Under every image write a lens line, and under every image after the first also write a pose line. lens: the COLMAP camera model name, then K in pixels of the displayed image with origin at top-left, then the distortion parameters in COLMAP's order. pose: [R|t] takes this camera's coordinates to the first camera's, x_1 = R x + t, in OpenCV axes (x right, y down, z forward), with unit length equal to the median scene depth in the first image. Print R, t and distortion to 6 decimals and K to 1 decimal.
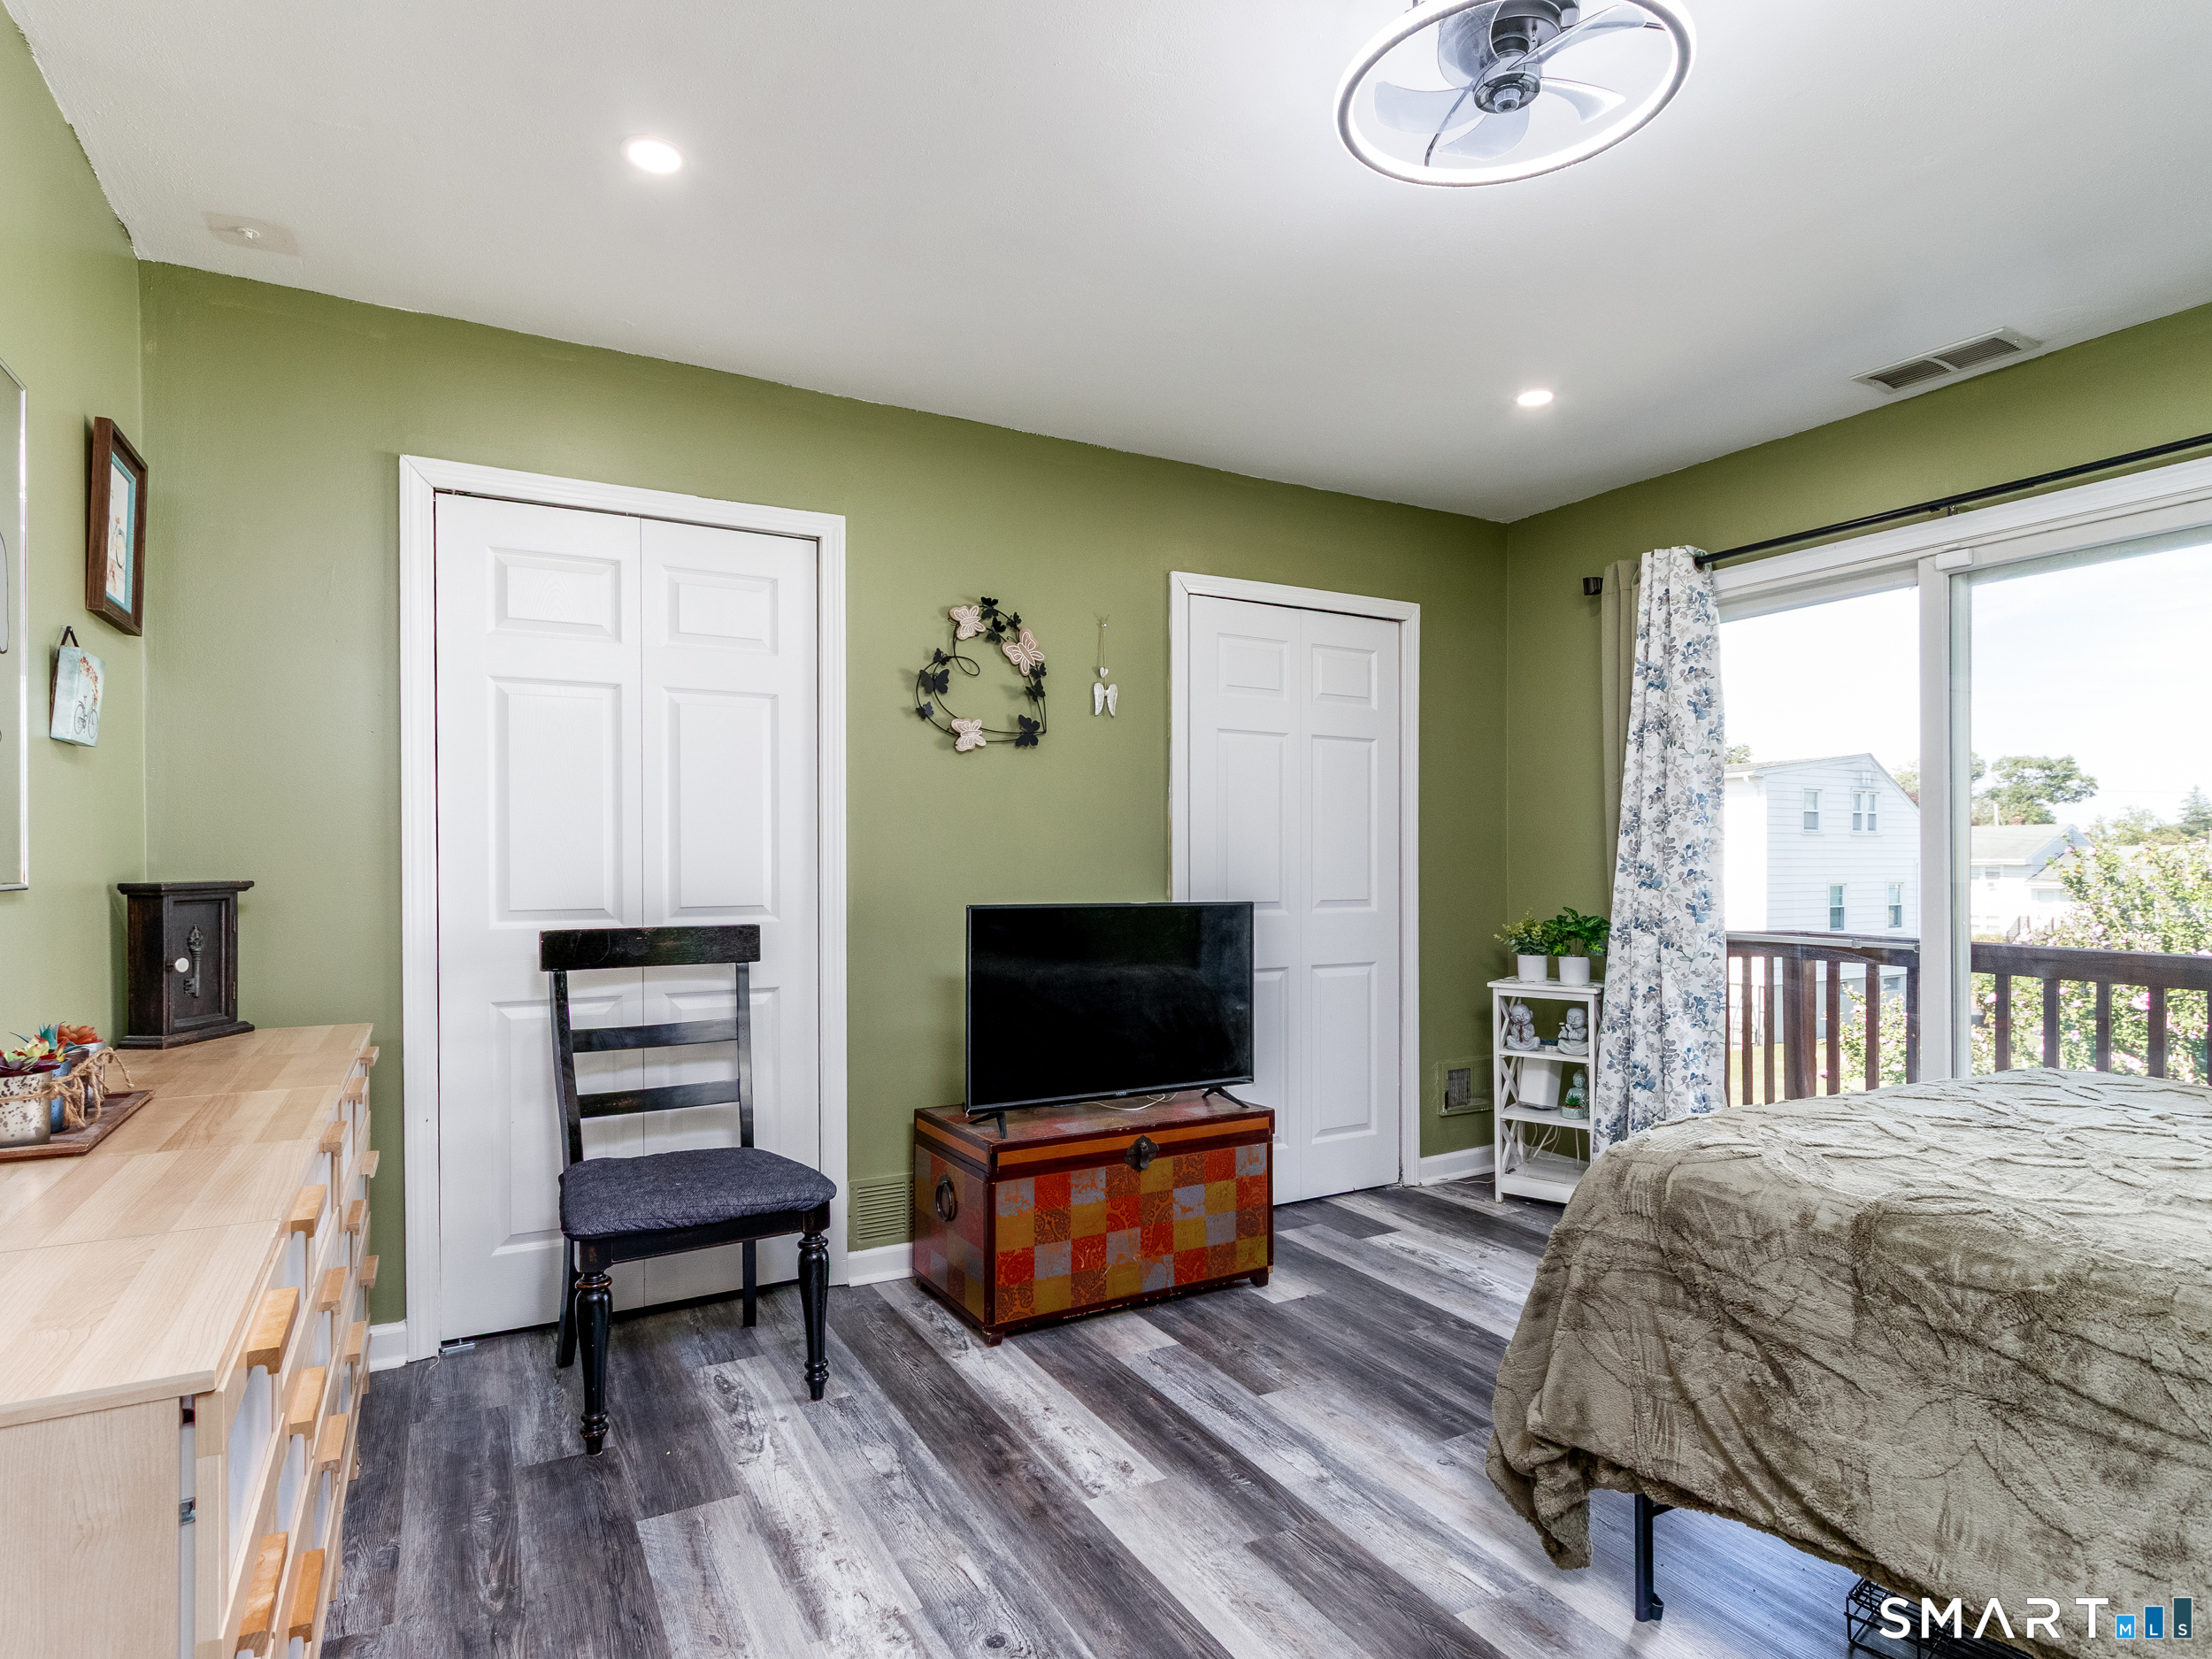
lens RADIAL K [[1152.8, 0, 1107.2], [0, 1152.8, 820.8], [0, 0, 1]] dist [0.002465, 0.000718]
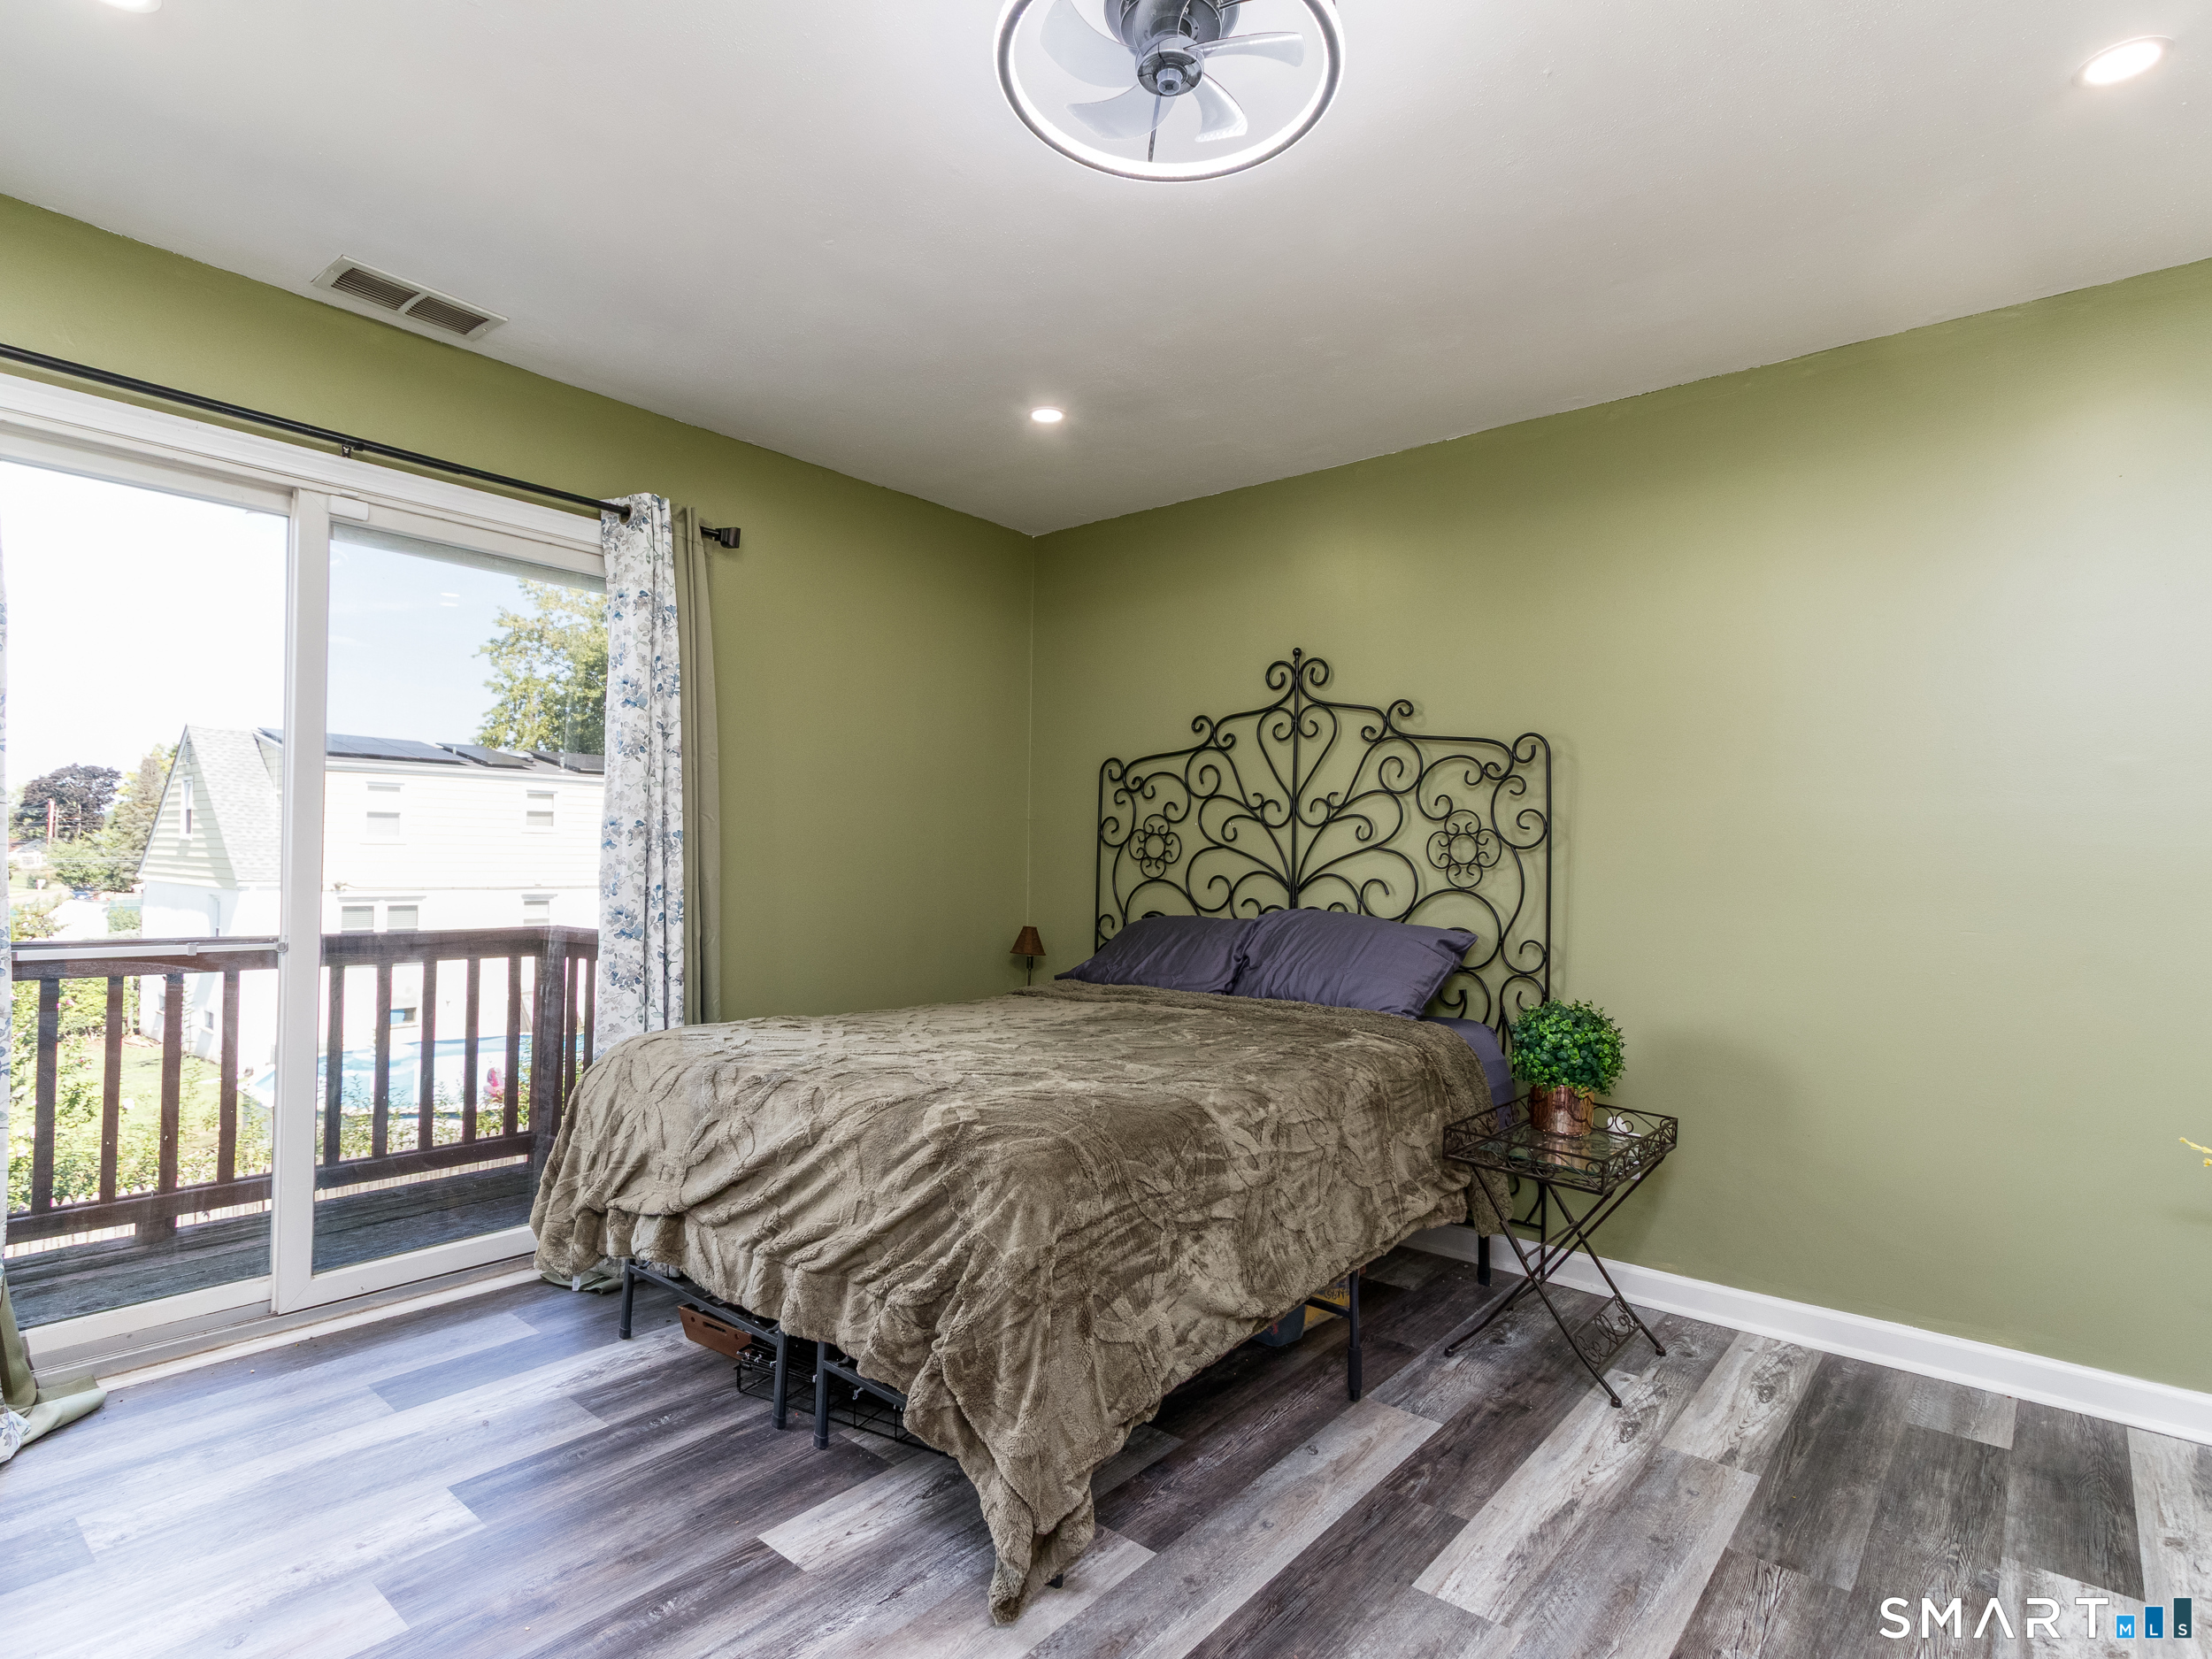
lens RADIAL K [[1152.8, 0, 1107.2], [0, 1152.8, 820.8], [0, 0, 1]] dist [0.002465, 0.000718]
pose [[-0.356256, 0.027838, 0.933973, -0.305801], [-0.041394, 0.998105, -0.045539, 0.032794], [-0.933471, -0.054885, -0.354429, 0.754850]]
